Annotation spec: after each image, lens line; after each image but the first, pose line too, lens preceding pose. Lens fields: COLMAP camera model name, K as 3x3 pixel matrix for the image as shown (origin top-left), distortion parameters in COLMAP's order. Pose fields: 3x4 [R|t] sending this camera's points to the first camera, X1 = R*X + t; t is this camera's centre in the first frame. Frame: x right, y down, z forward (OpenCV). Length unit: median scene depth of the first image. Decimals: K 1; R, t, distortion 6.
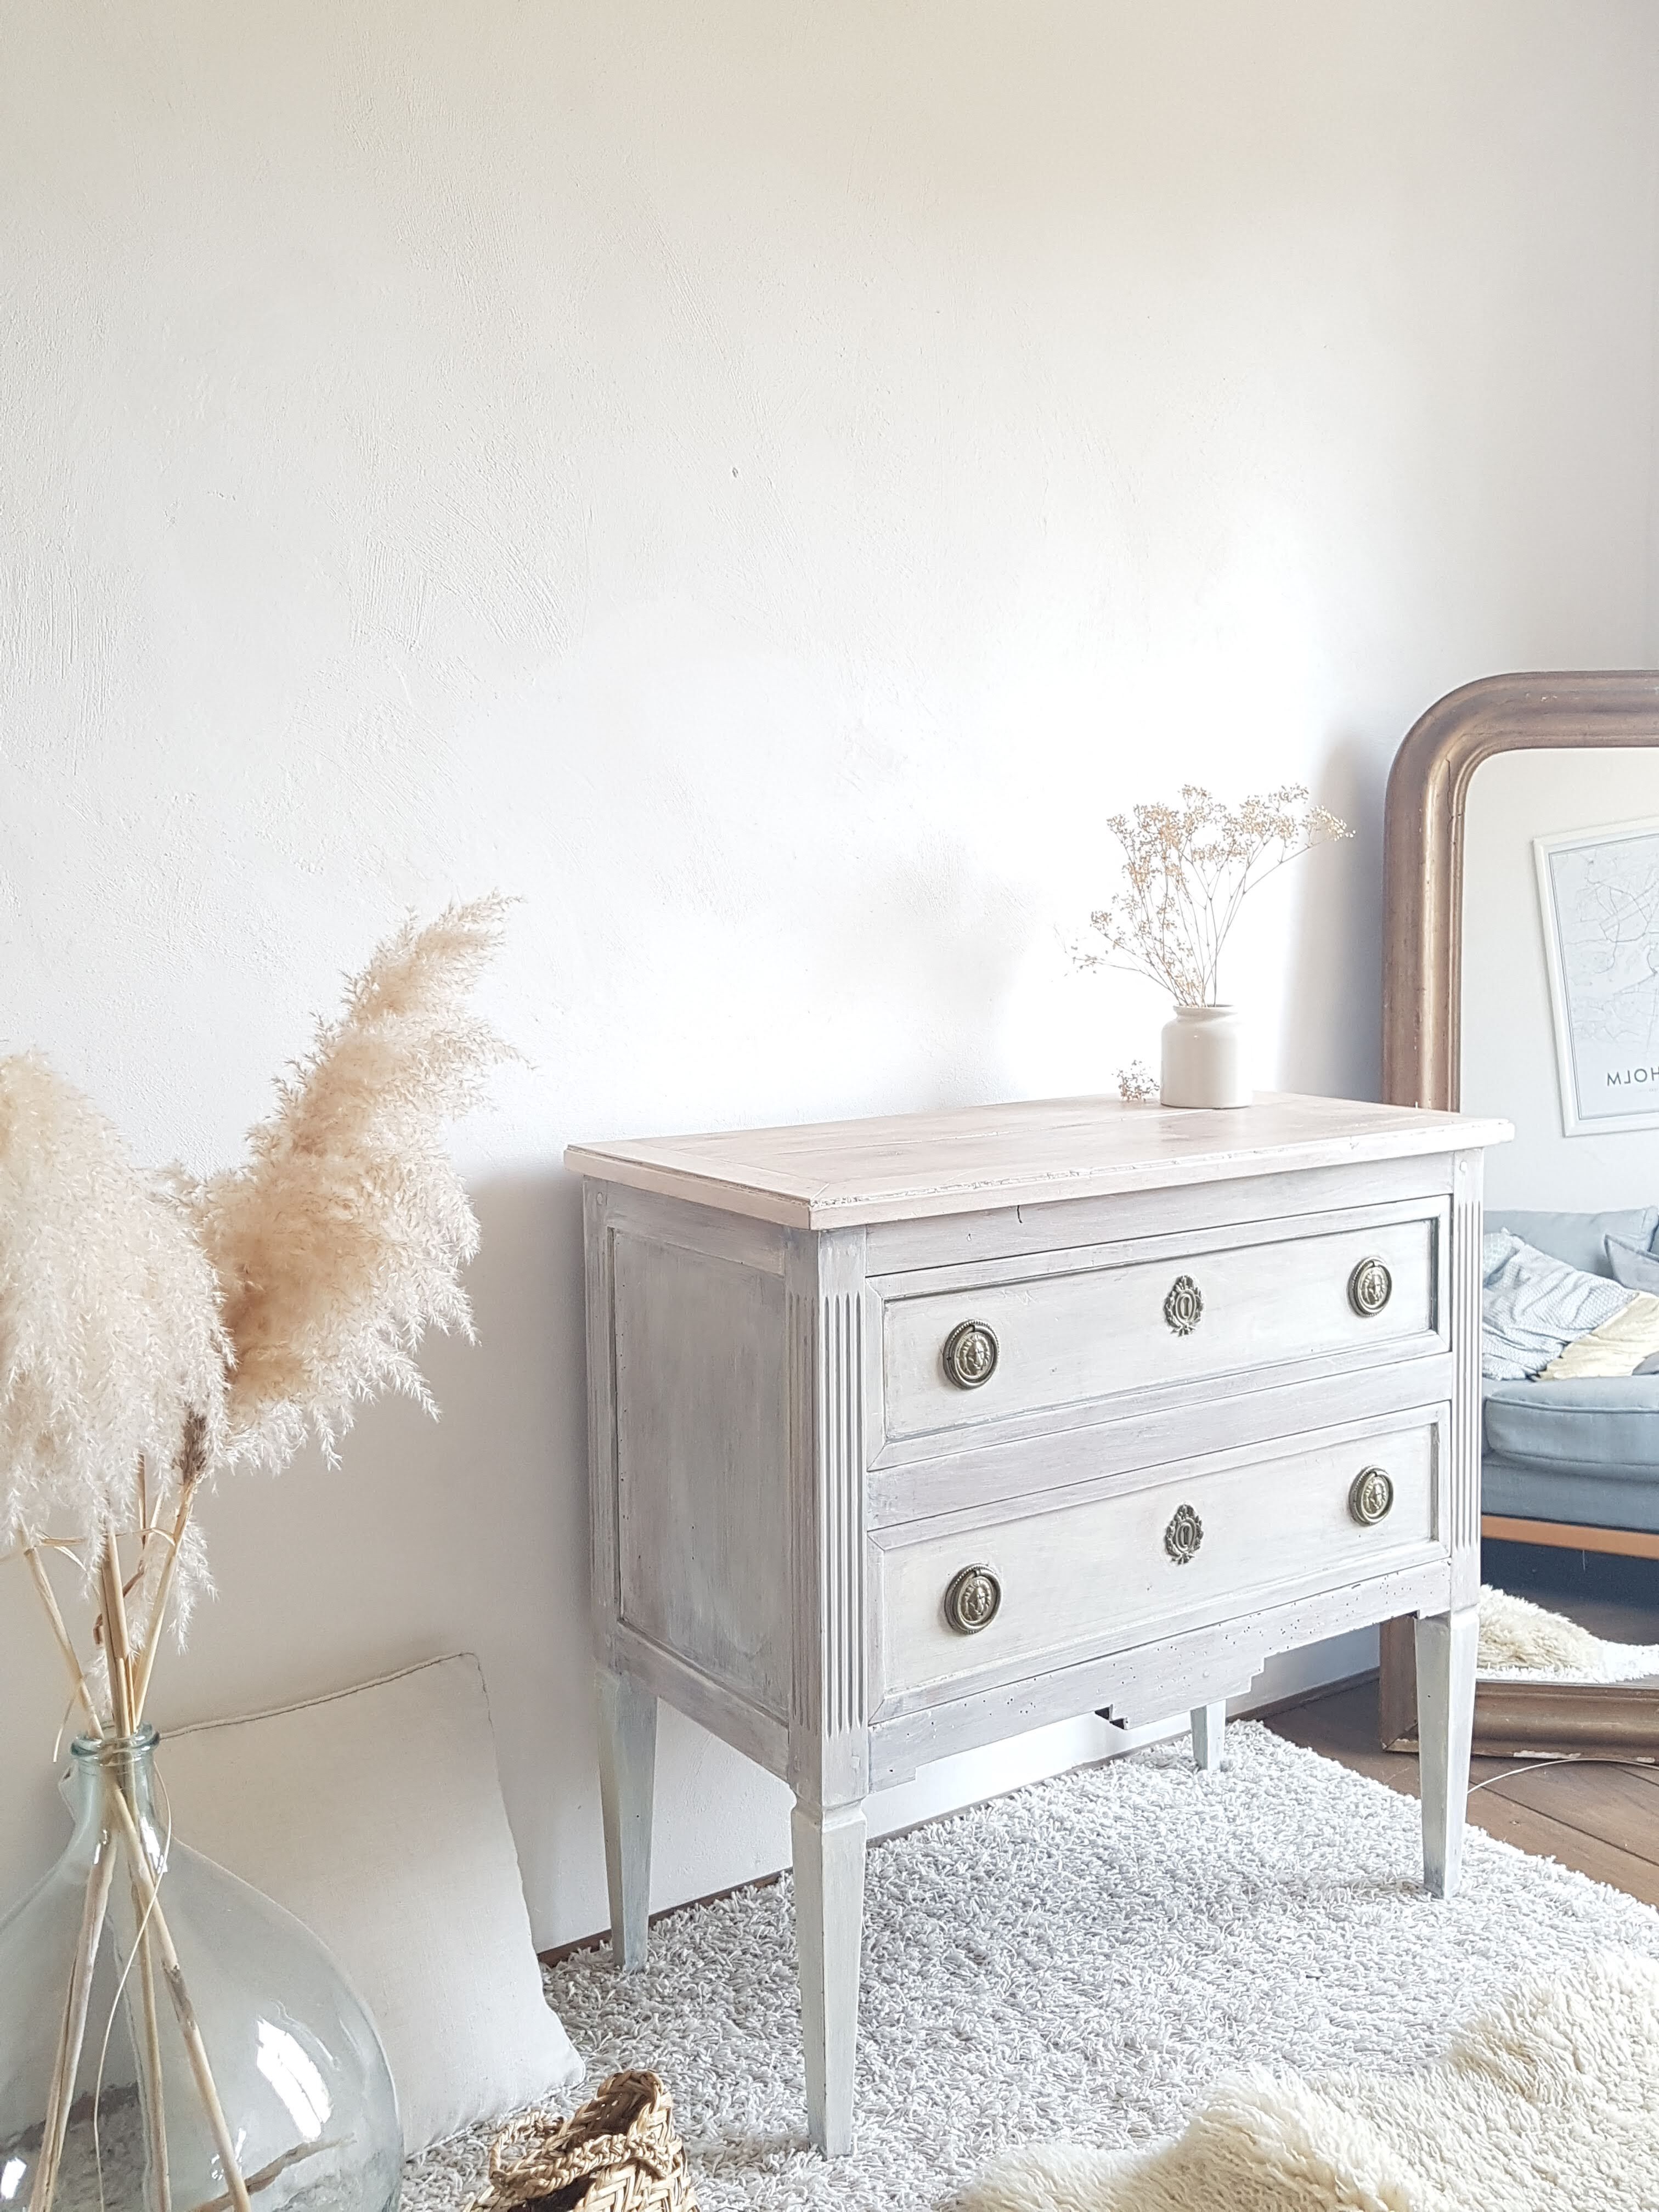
lens RADIAL K [[2047.3, 0, 848.9], [0, 2047.3, 1056.4], [0, 0, 1]] dist [0.013095, 0.000000]
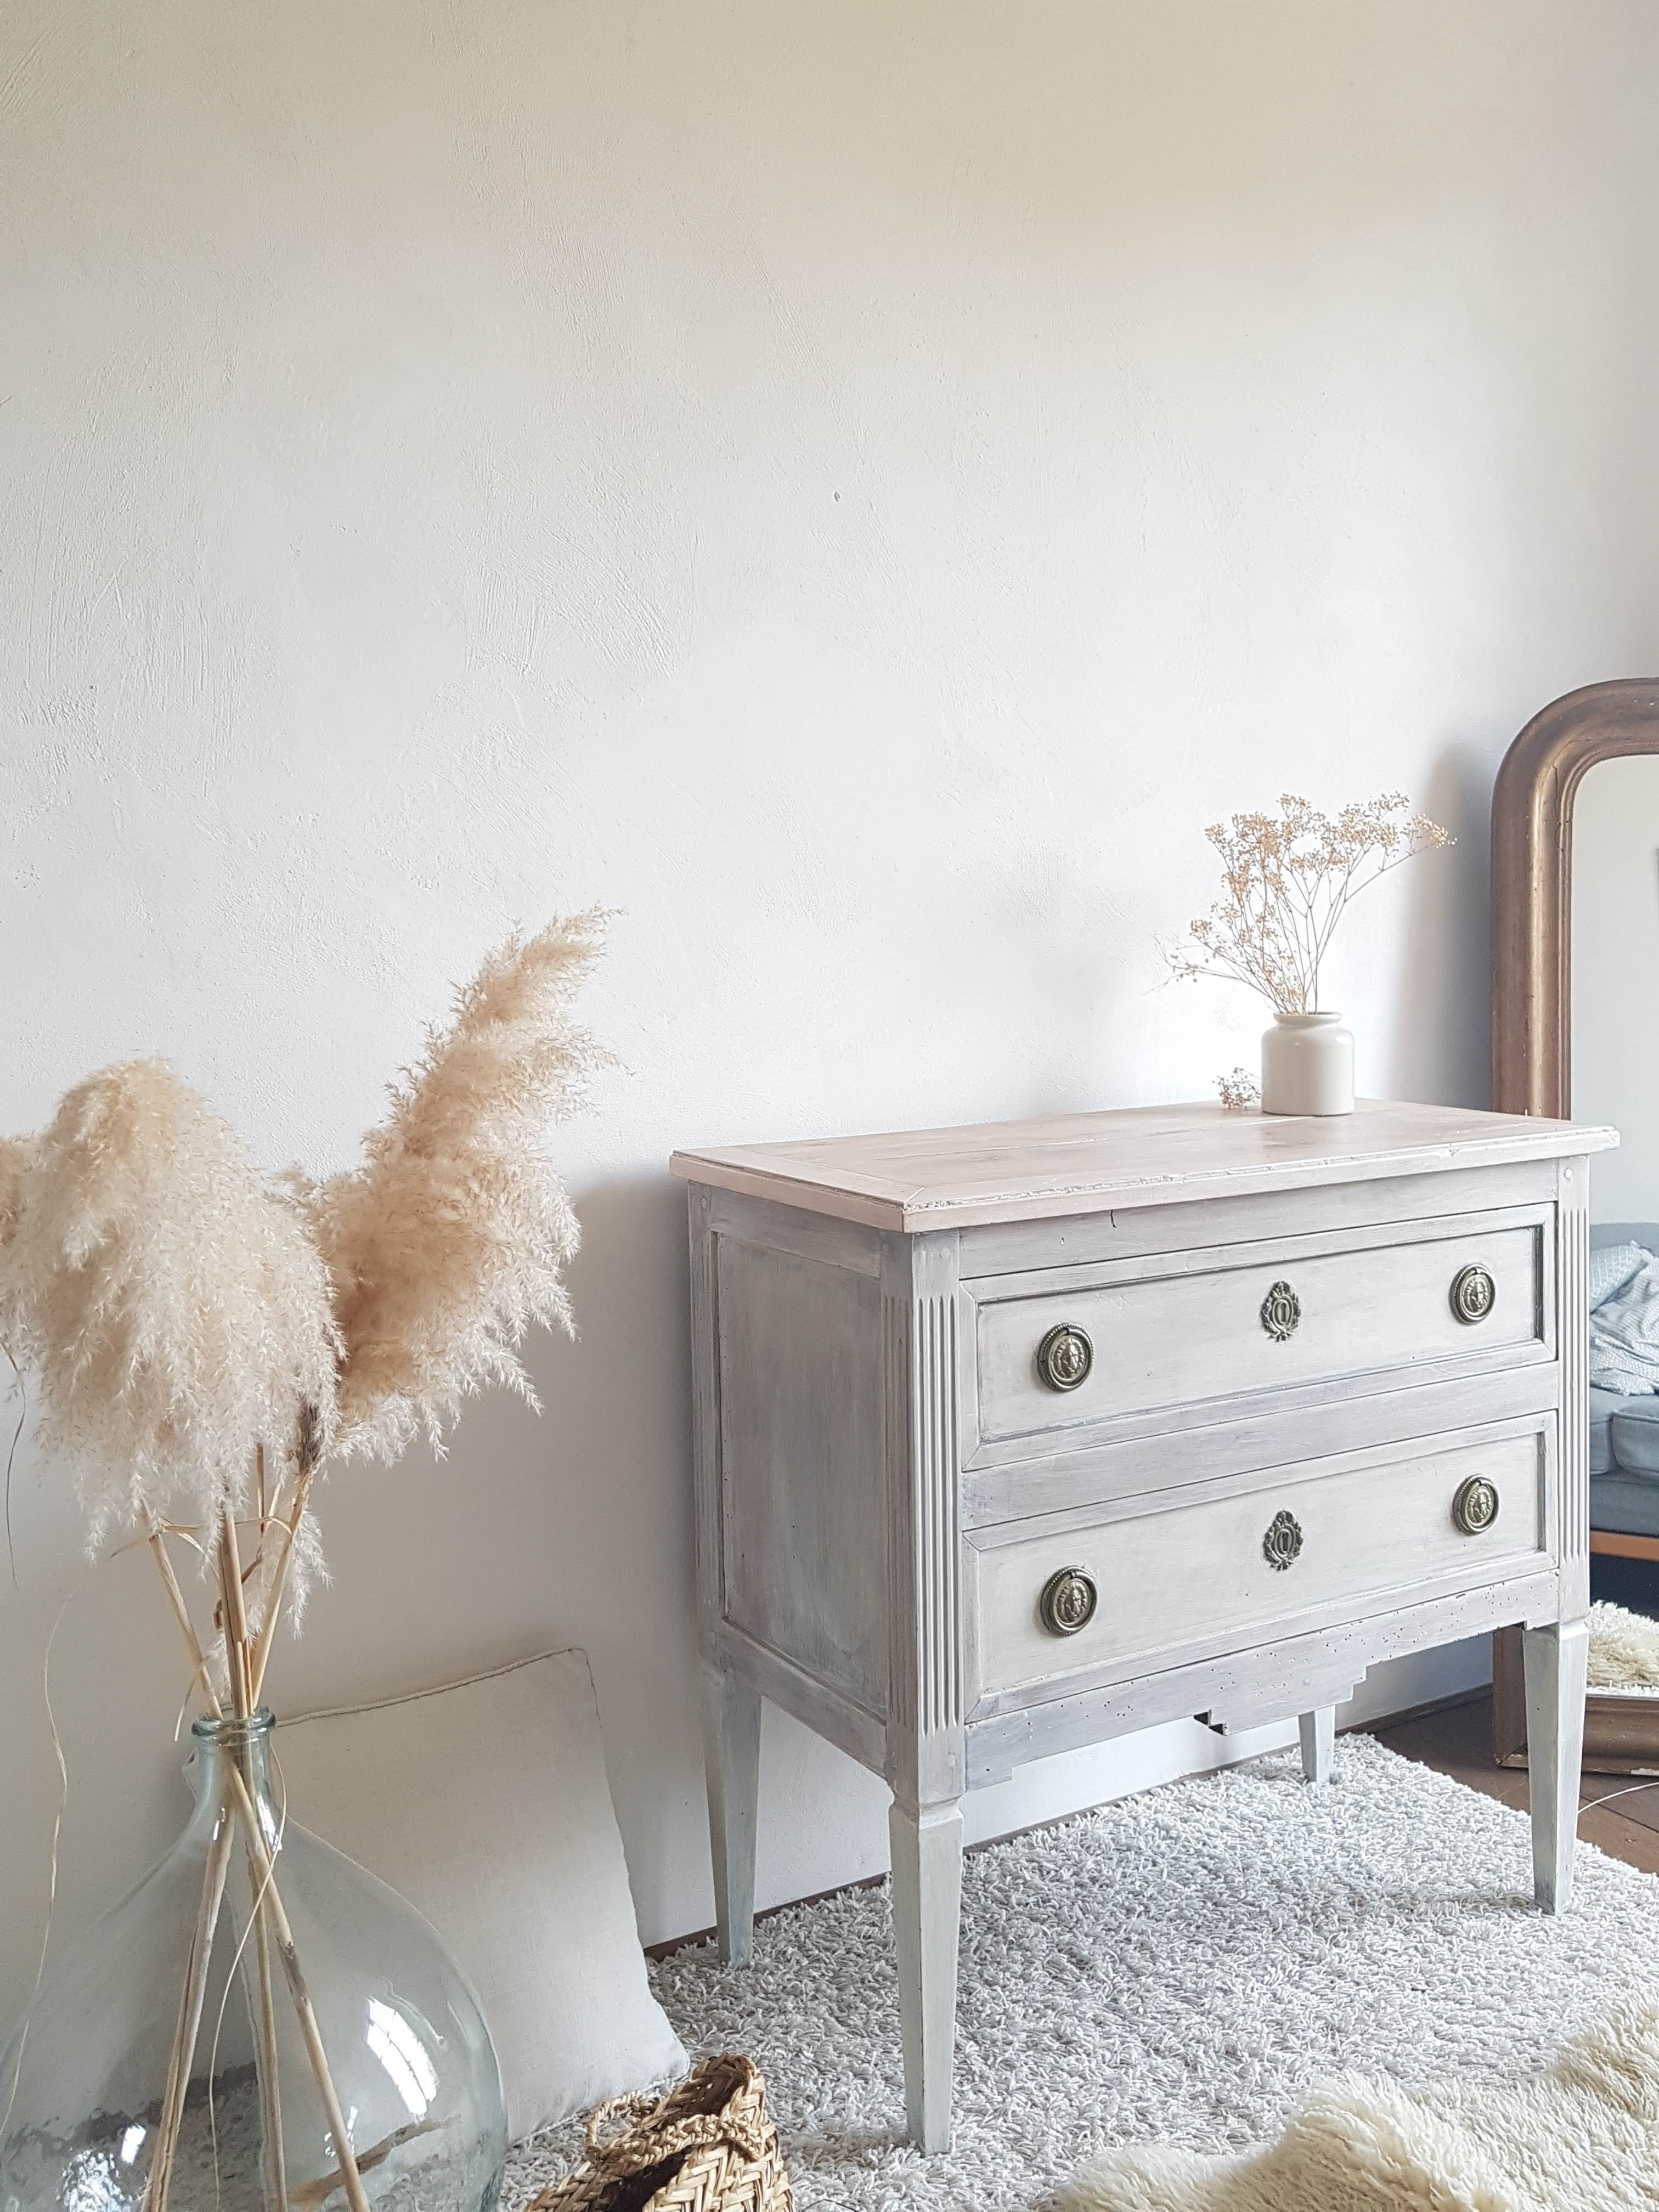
lens RADIAL K [[2047.3, 0, 855.0], [0, 2047.3, 1023.1], [0, 0, 1]] dist [0.013095, 0.000000]
pose [[0.998256, -0.002984, -0.058956, 0.014068], [0.001643, 0.999739, -0.022773, 0.002705], [0.059008, 0.022637, 0.998001, -0.019657]]
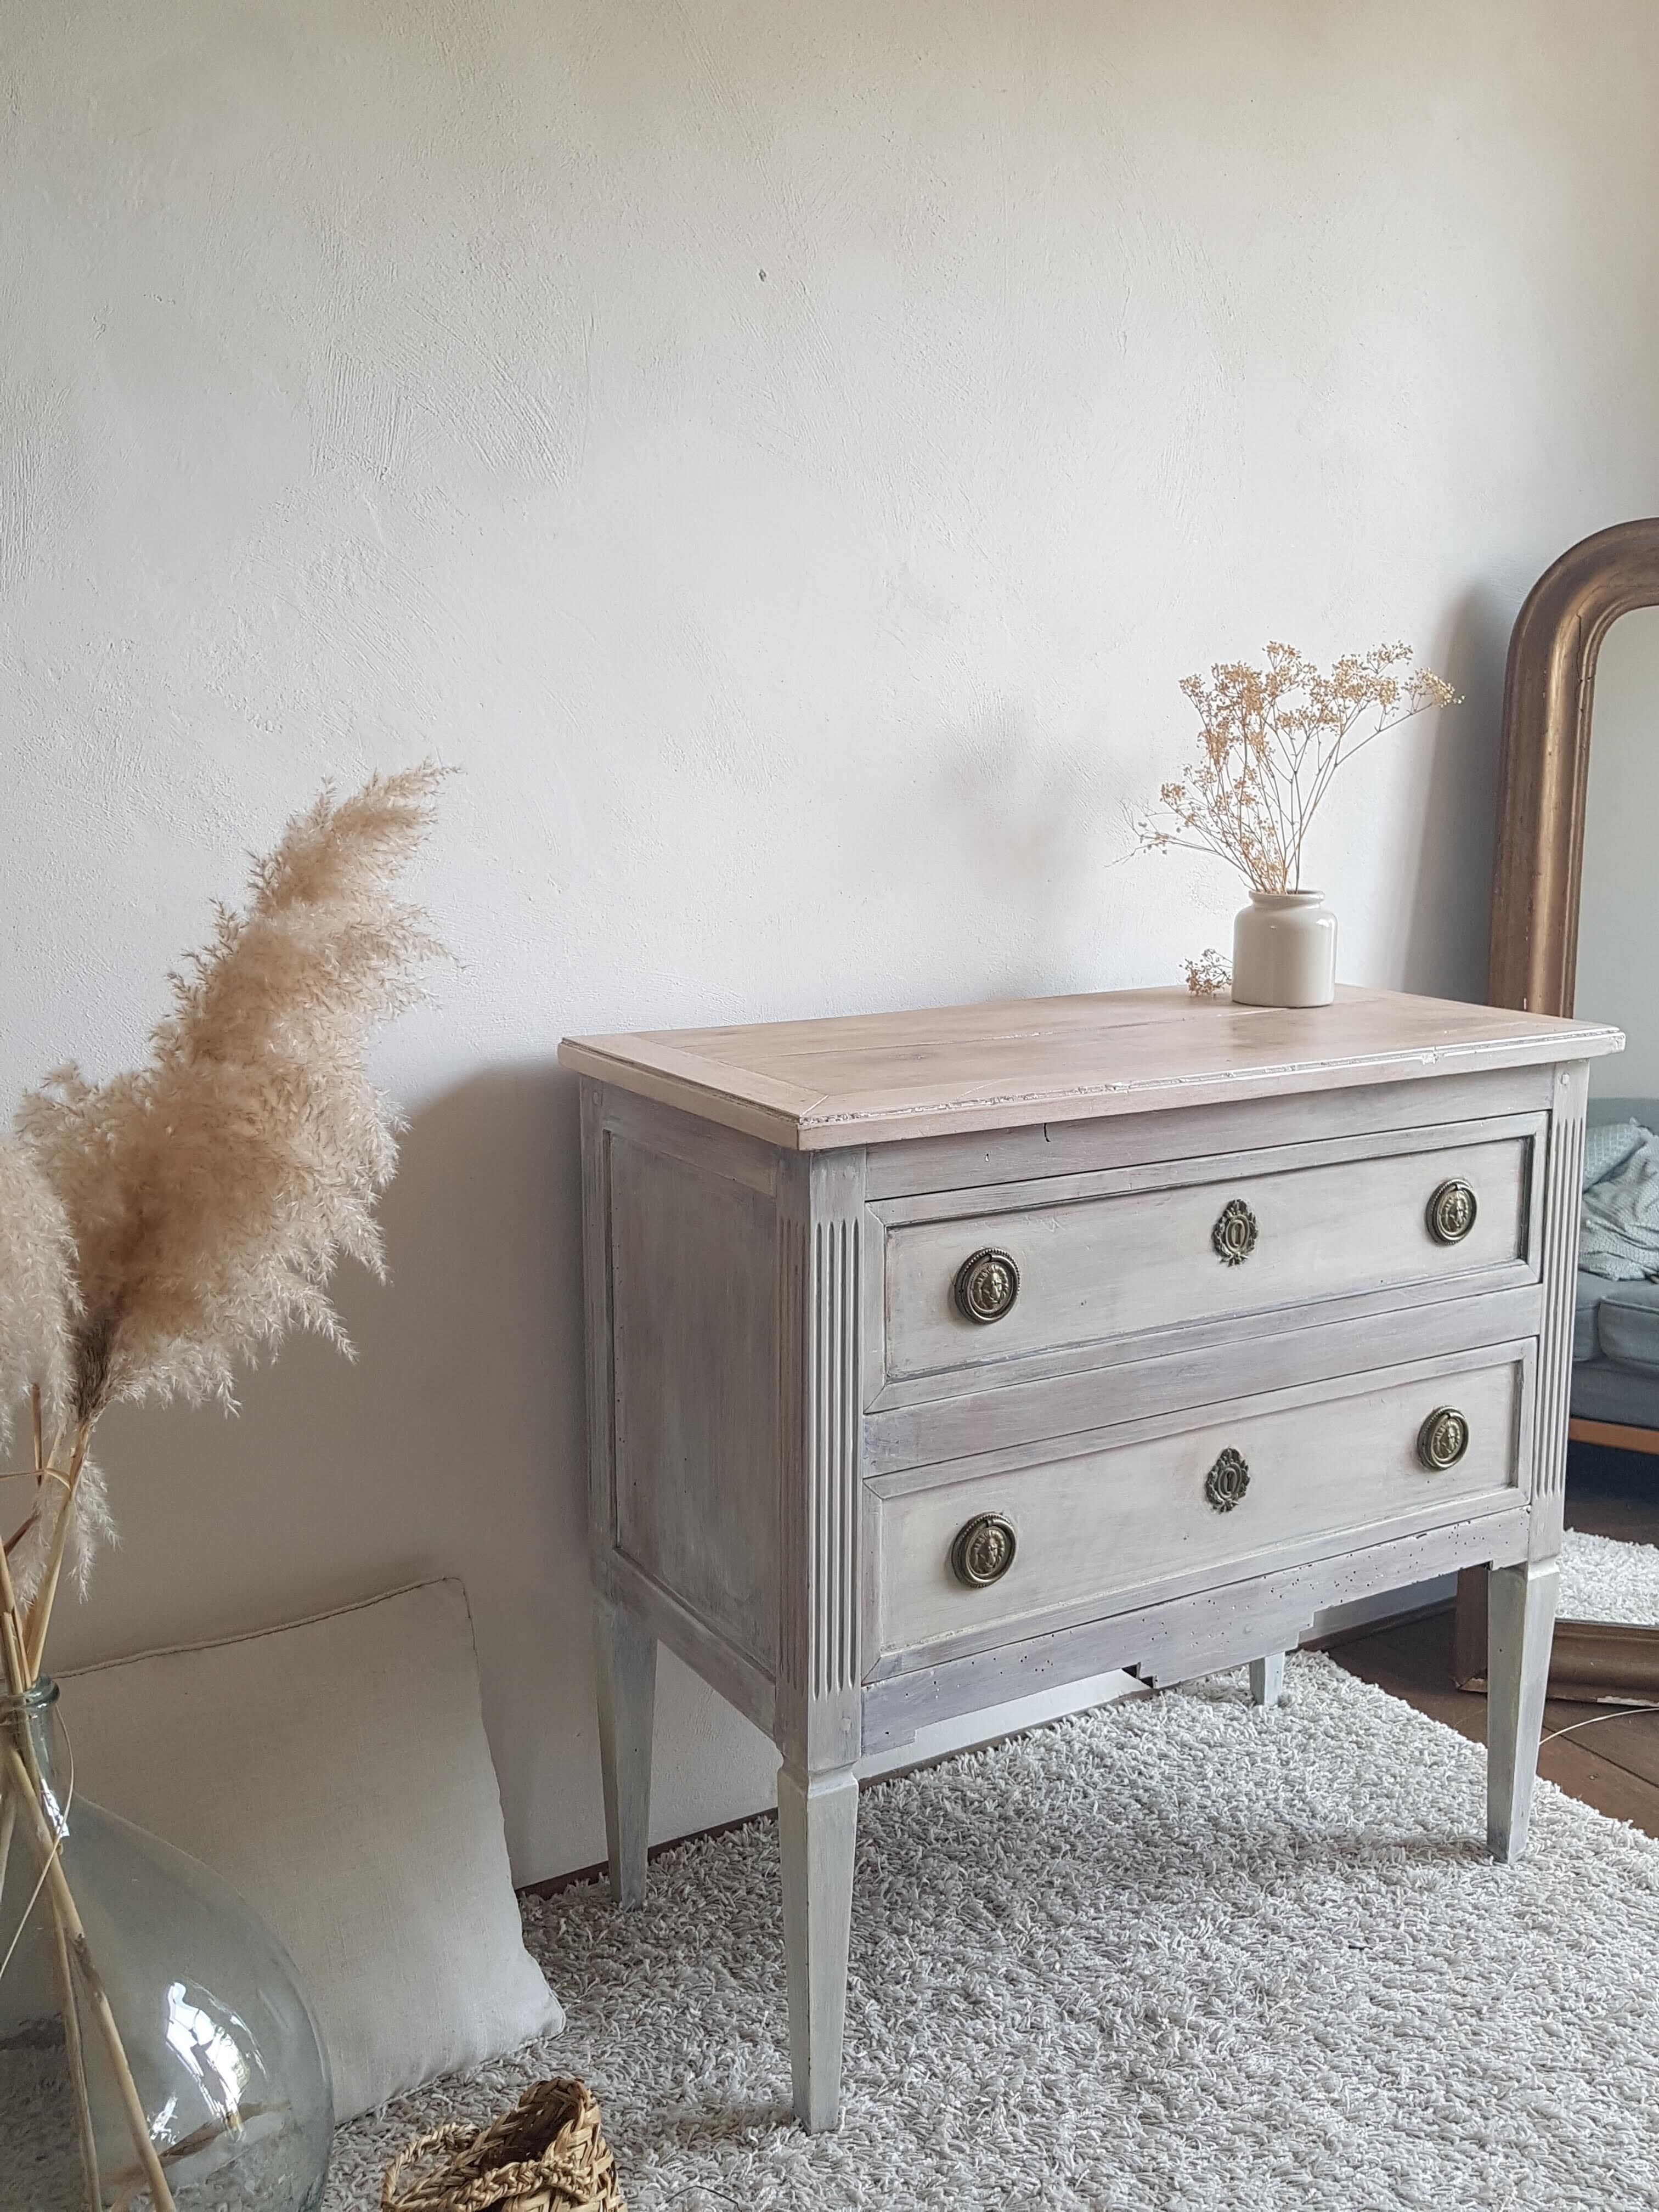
lens RADIAL K [[2047.3, 0, 873.8], [0, 2047.3, 1082.4], [0, 0, 1]] dist [0.013095, 0.000000]
pose [[0.998355, 0.023599, -0.052244, 0.048885], [-0.019081, 0.996168, 0.085348, -0.016854], [0.054058, -0.084211, 0.994981, 0.100471]]
